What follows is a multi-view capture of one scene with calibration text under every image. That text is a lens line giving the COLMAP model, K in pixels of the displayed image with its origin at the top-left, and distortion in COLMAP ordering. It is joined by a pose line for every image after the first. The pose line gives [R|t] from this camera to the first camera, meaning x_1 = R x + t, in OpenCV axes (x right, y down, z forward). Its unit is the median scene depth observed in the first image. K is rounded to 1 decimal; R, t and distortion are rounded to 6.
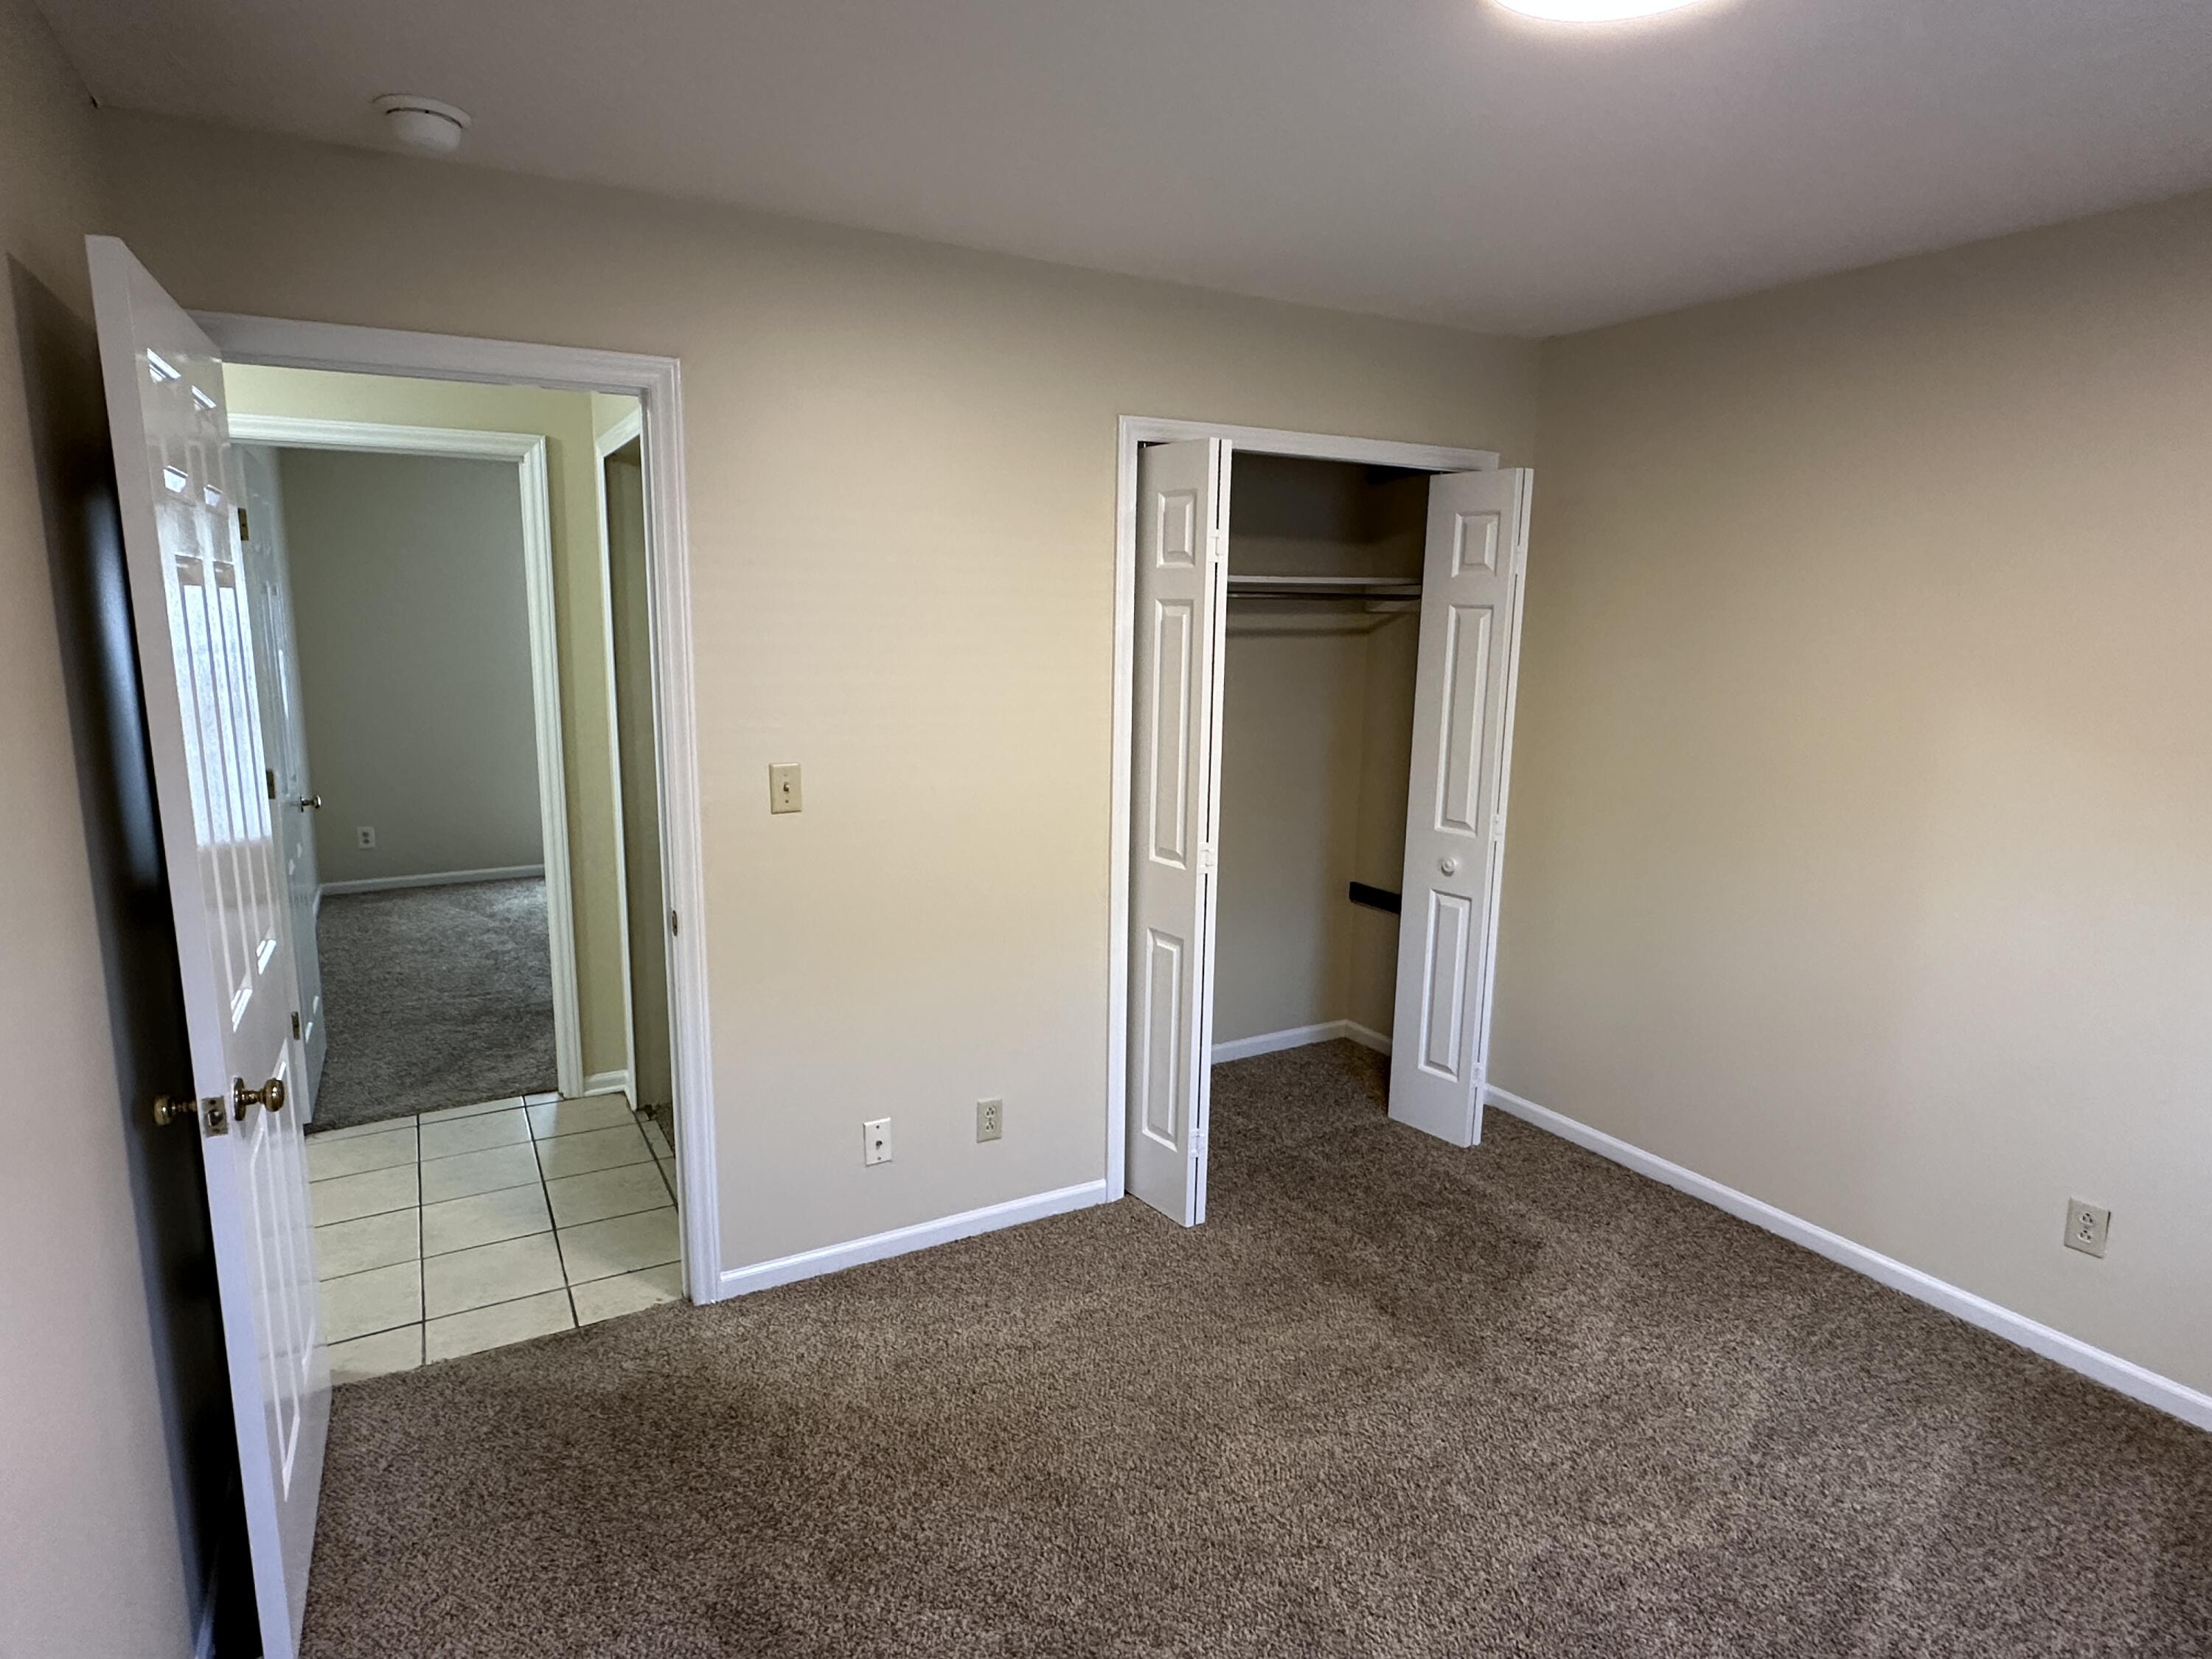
lens RADIAL K [[1266.6, 0, 1107.2], [0, 1266.6, 815.9], [0, 0, 1]] dist [-0.000317, -0.000583]
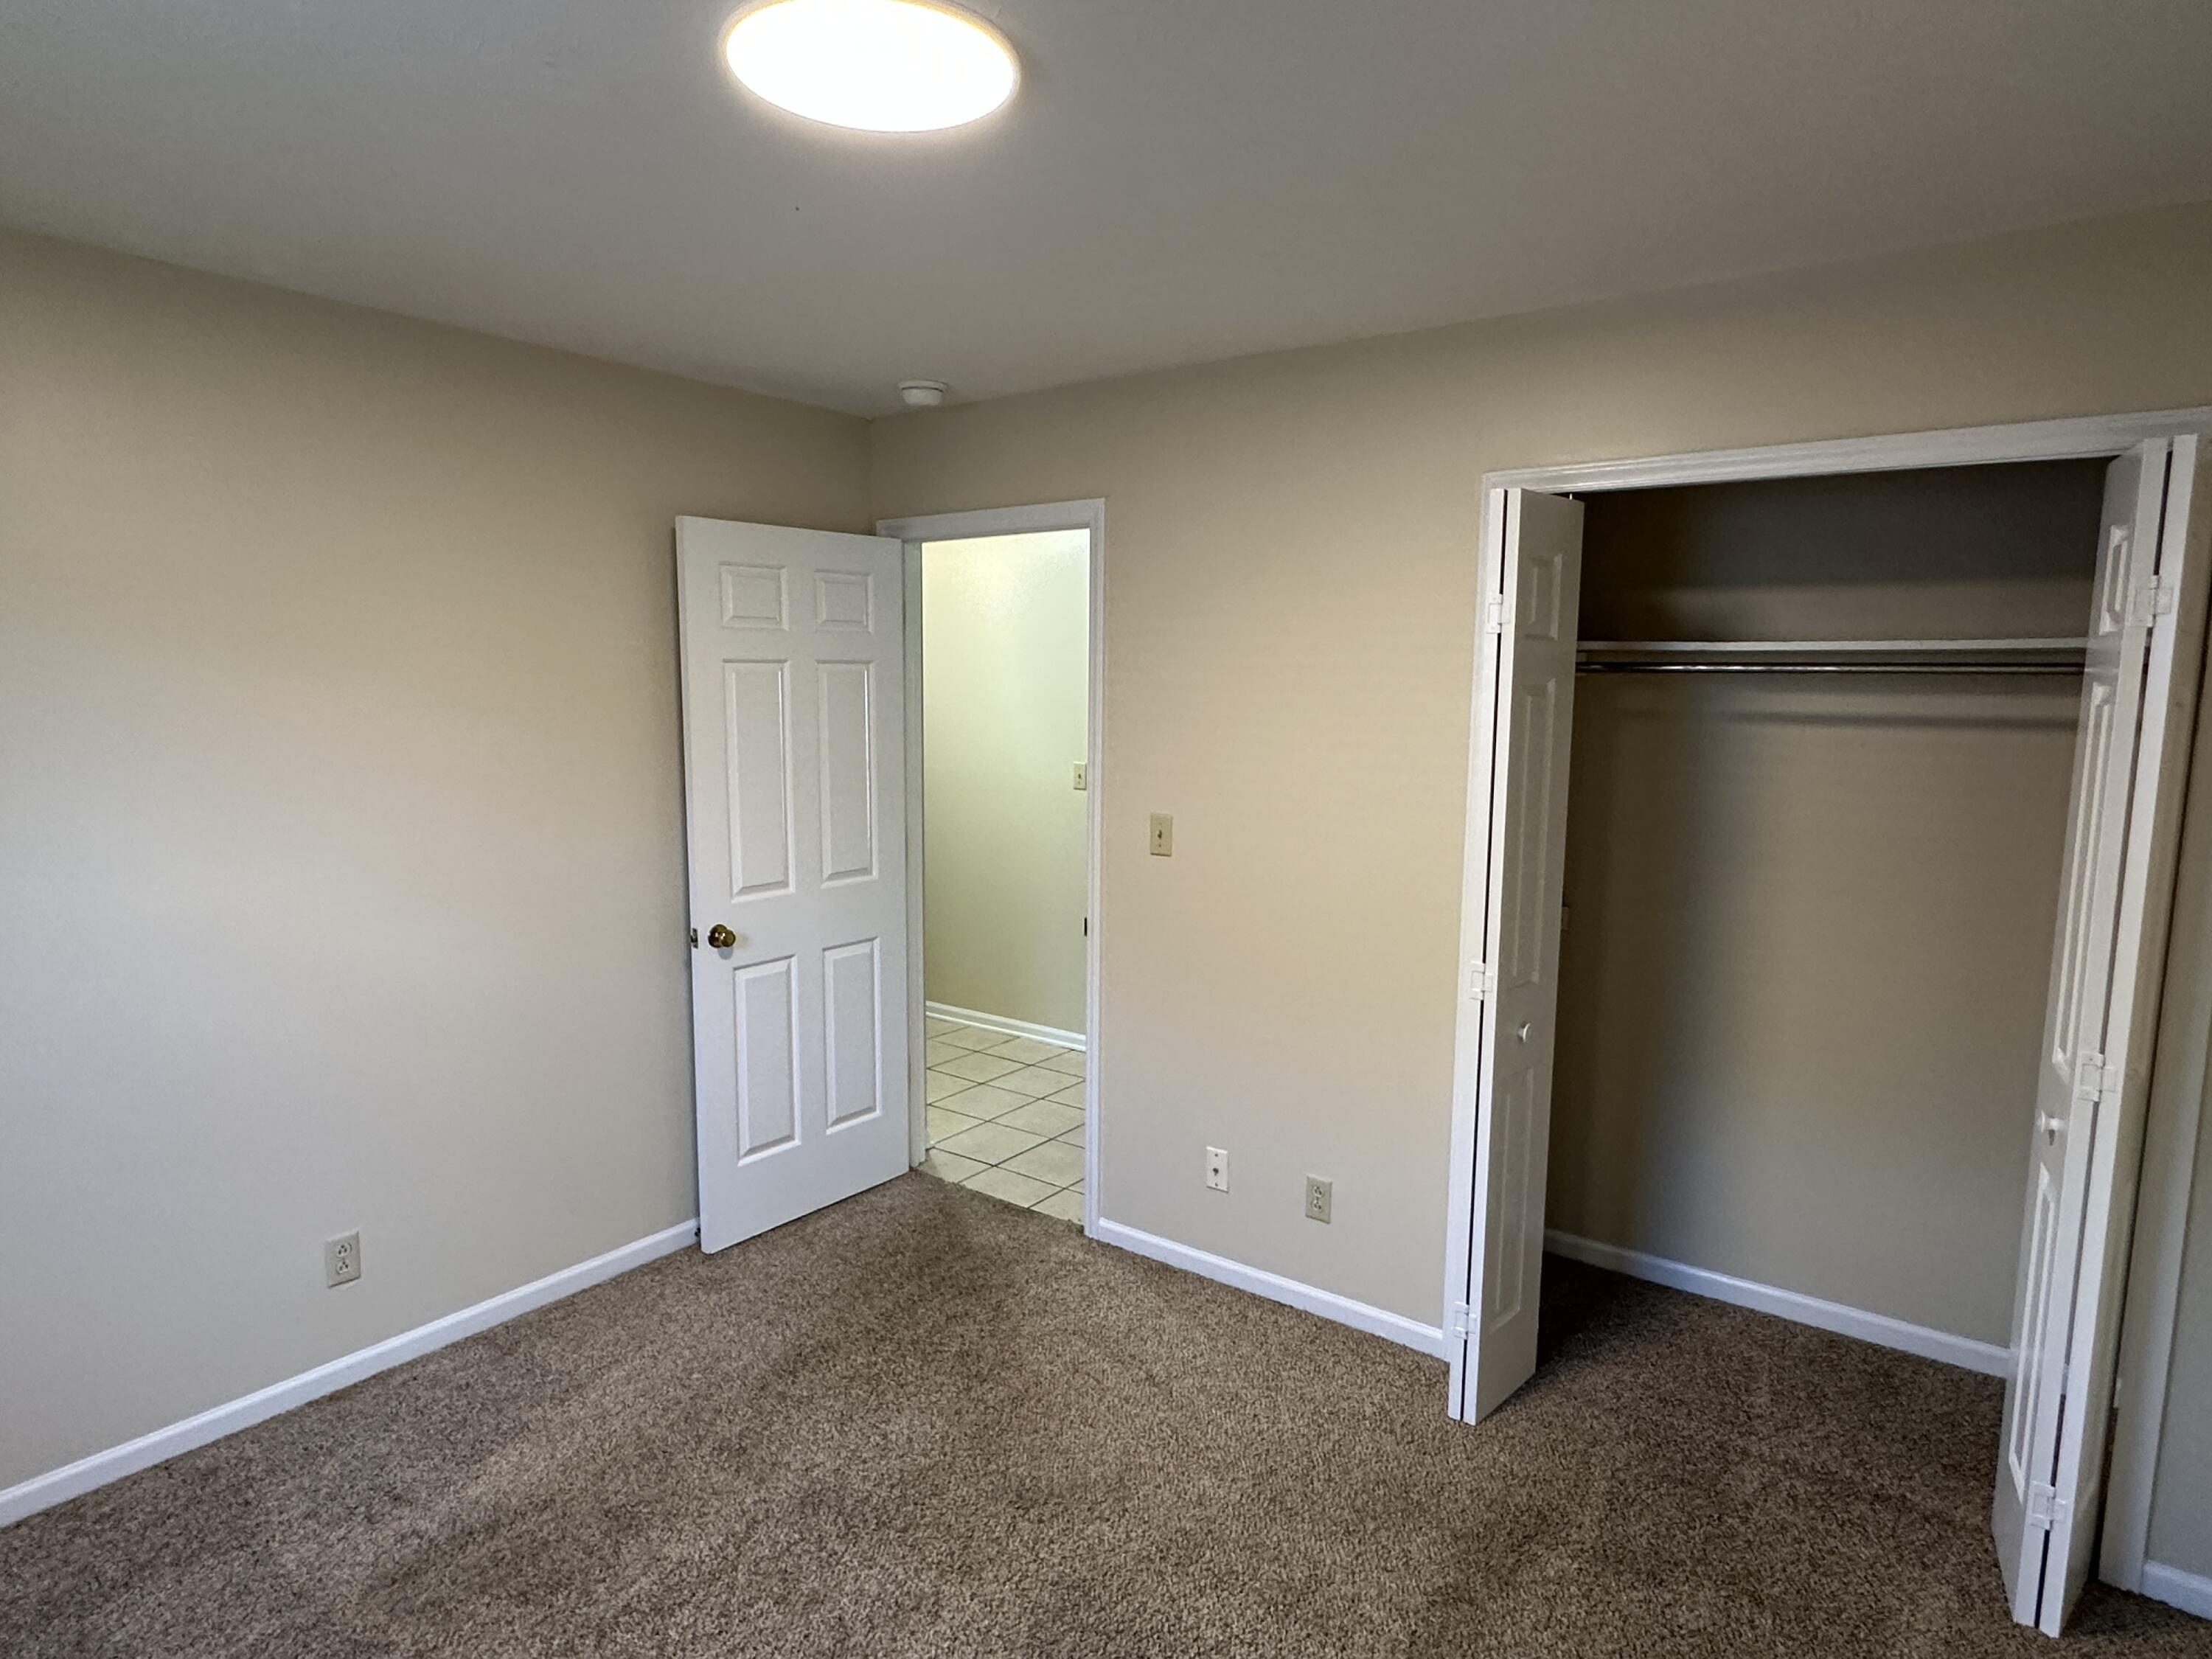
lens RADIAL K [[1264.4, 0, 1103.5], [0, 1264.4, 820.3], [0, 0, 1]] dist [-0.002151, -0.001169]
pose [[0.384470, 0.087900, -0.918943, 0.847221], [-0.156172, 0.987301, 0.029100, -0.063273], [0.909831, 0.132325, 0.393315, 0.492431]]
